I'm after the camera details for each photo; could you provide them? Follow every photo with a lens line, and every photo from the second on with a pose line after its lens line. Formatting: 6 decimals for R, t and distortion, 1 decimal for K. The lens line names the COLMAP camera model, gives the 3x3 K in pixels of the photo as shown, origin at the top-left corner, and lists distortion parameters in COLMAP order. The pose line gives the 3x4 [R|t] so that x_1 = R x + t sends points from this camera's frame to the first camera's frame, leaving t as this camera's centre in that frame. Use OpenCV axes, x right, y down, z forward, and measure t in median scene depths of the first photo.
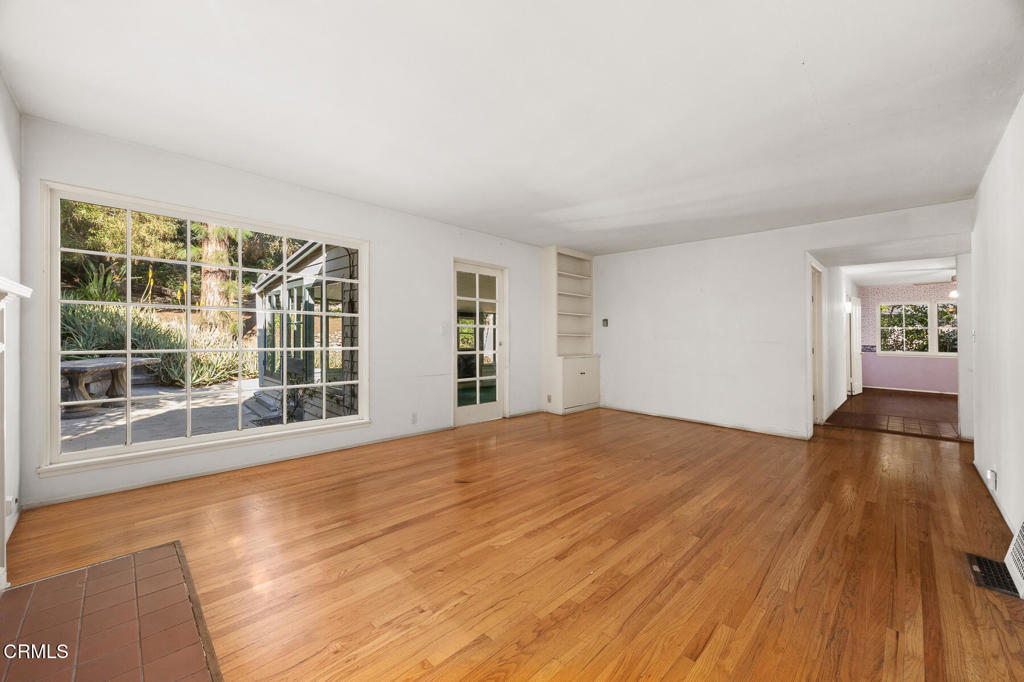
lens RADIAL K [[399.8, 0, 510.9], [0, 399.8, 336.2], [0, 0, 1]] dist [0.002278, 0.000152]
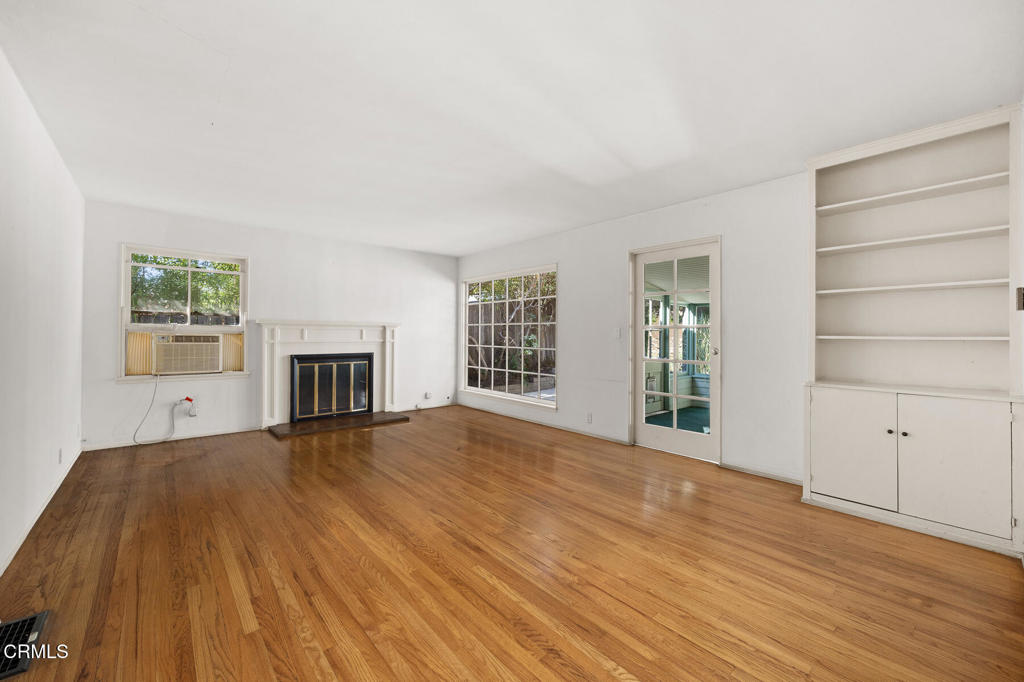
lens RADIAL K [[399.8, 0, 506.1], [0, 399.8, 334.3], [0, 0, 1]] dist [0.002278, 0.000152]
pose [[-0.070326, -0.017958, -0.997362, 1.251619], [-0.010972, 0.999791, -0.017228, 0.008234], [0.997464, 0.009732, -0.070509, 1.302238]]
